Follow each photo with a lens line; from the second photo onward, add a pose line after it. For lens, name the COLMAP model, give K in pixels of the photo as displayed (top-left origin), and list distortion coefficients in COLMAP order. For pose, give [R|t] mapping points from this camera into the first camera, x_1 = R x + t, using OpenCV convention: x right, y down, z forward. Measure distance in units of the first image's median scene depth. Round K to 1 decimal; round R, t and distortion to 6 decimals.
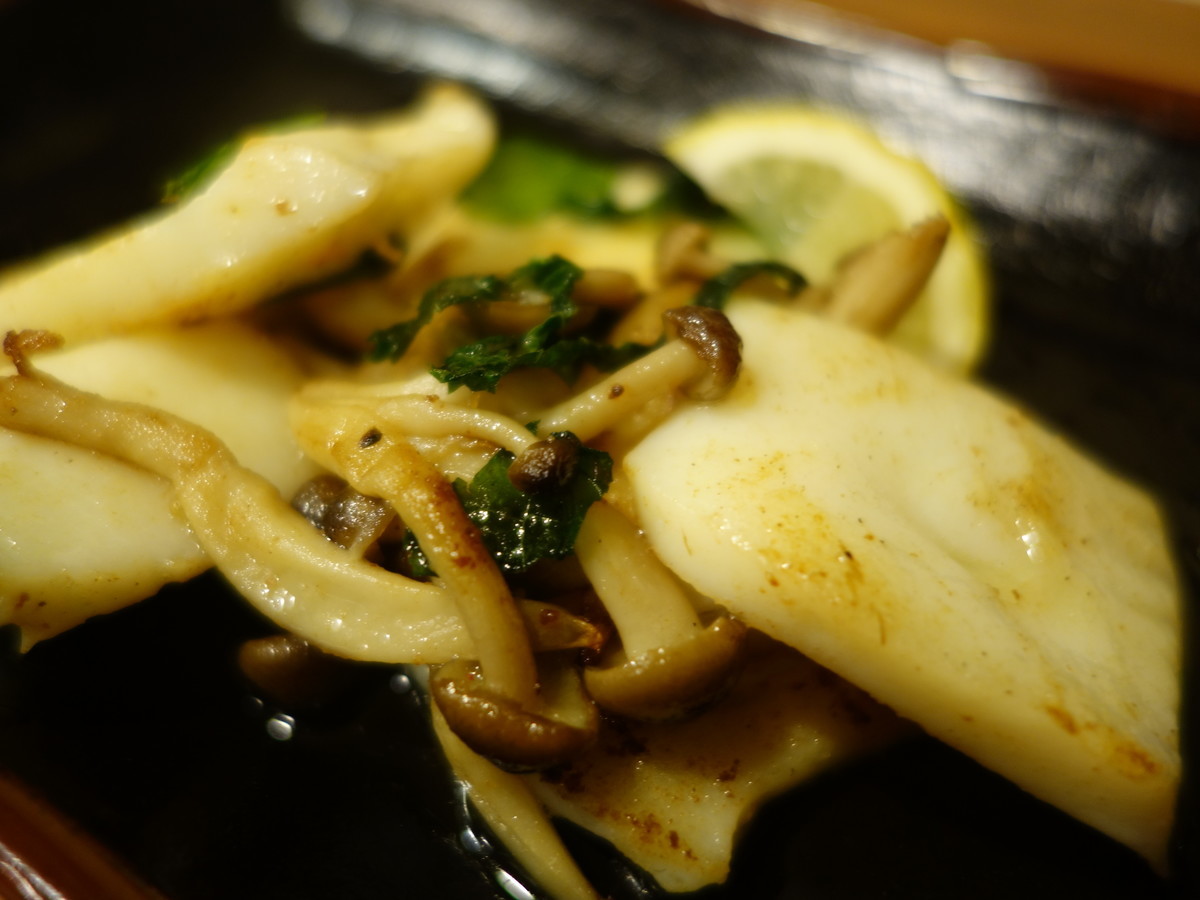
lens RADIAL K [[1058.5, 0, 600.0], [0, 1058.5, 450.0], [0, 0, 1]] dist [0.013845, 0.008196]
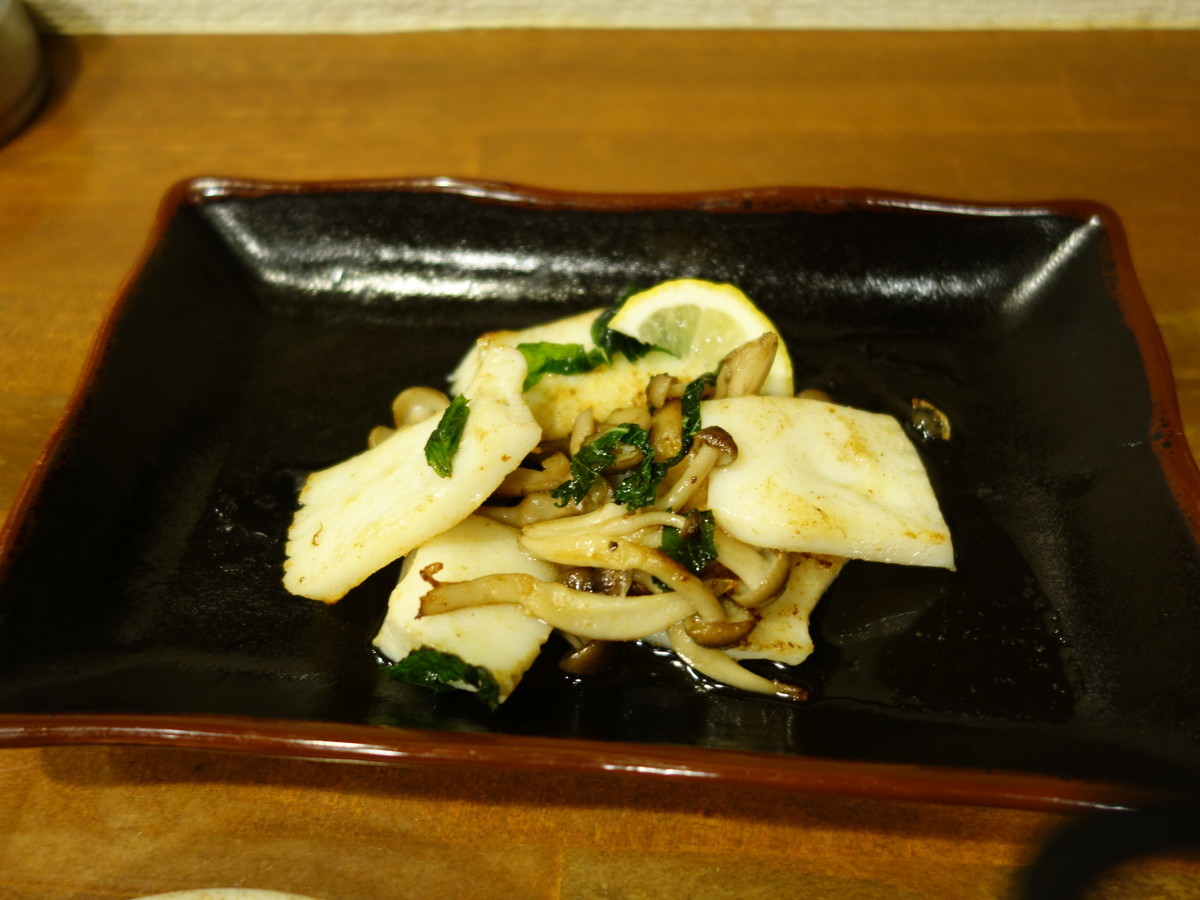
lens RADIAL K [[1058.5, 0, 600.0], [0, 1058.5, 450.0], [0, 0, 1]] dist [0.013845, 0.008196]
pose [[0.881101, -0.394107, 0.261421, -0.746869], [0.360956, 0.917563, 0.166700, -0.579504], [-0.305568, -0.052518, 0.950721, -1.099010]]
